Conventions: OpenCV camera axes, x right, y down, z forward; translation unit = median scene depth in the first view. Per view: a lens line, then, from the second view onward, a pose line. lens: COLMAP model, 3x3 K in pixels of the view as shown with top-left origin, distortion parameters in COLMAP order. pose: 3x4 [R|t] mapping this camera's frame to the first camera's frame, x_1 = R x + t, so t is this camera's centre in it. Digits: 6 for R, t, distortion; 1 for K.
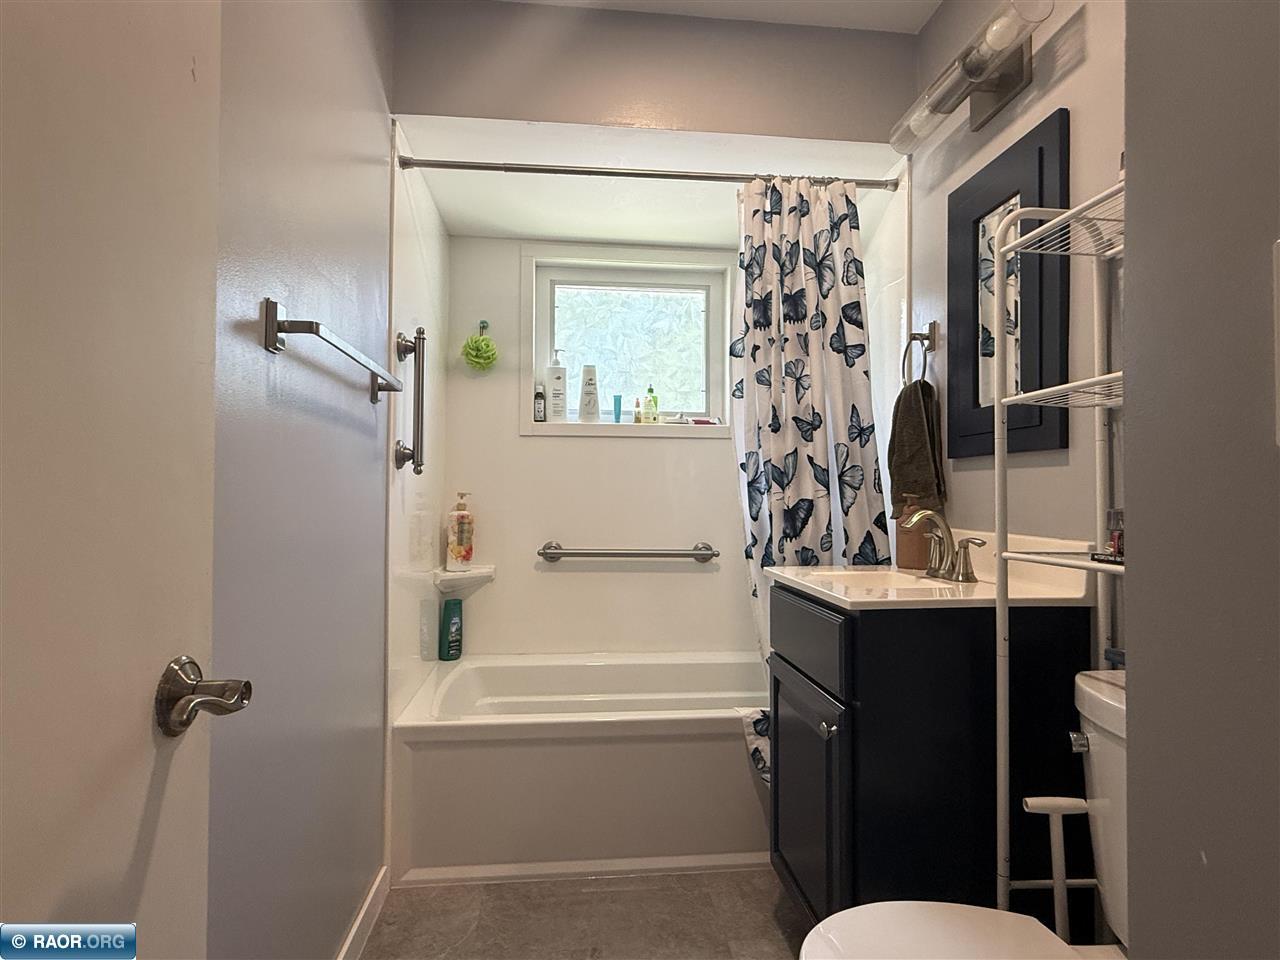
lens RADIAL K [[695.6, 0, 640.0], [0, 695.6, 480.0], [0, 0, 1]] dist [-0.007768, -0.000333]
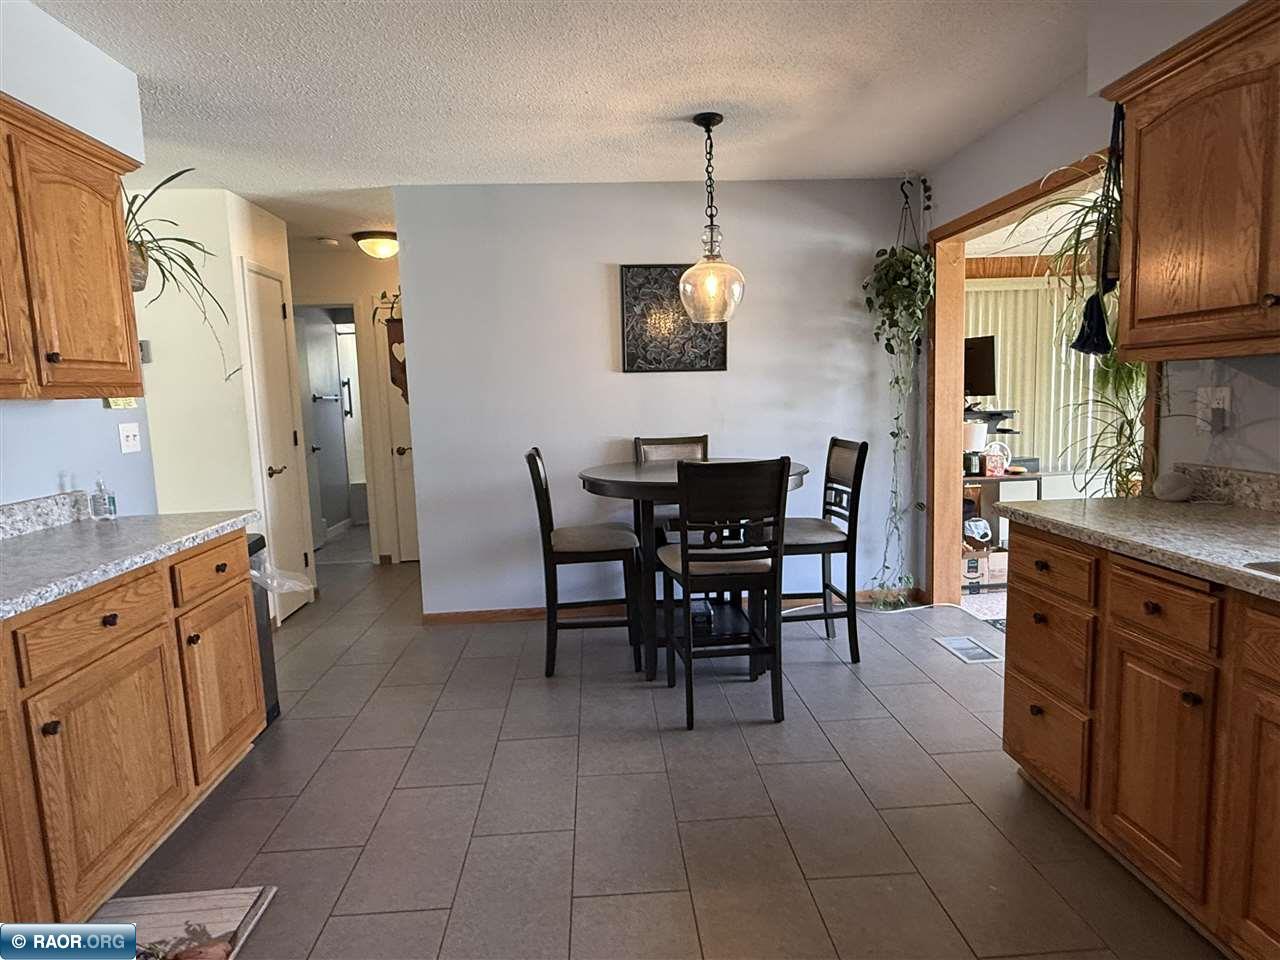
lens RADIAL K [[746.9, 0, 632.9], [0, 746.9, 481.3], [0, 0, 1]] dist [-0.000234, 0.000852]
pose [[0.997802, -0.036862, -0.055073, 1.042073], [0.044225, 0.989290, 0.139100, -0.120038], [0.049355, -0.141230, 0.988746, -2.192445]]
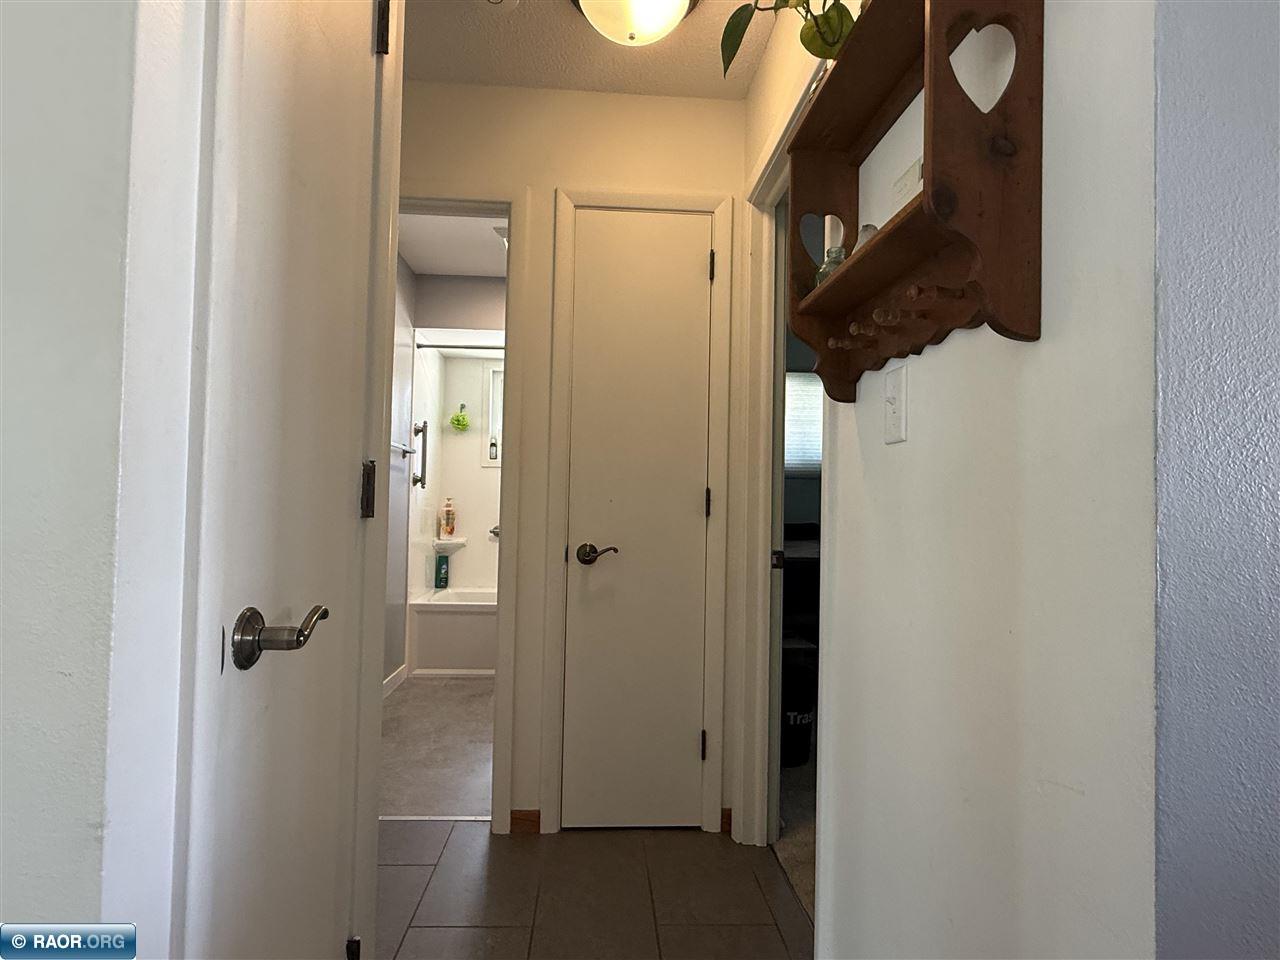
lens RADIAL K [[713.8, 0, 637.0], [0, 713.8, 480.5], [0, 0, 1]] dist [-0.006116, -0.001614]
pose [[0.999038, 0.011648, -0.042273, 0.328096], [-0.012168, 0.999853, -0.012078, -0.011100], [0.042127, 0.012580, 0.999033, -0.889302]]
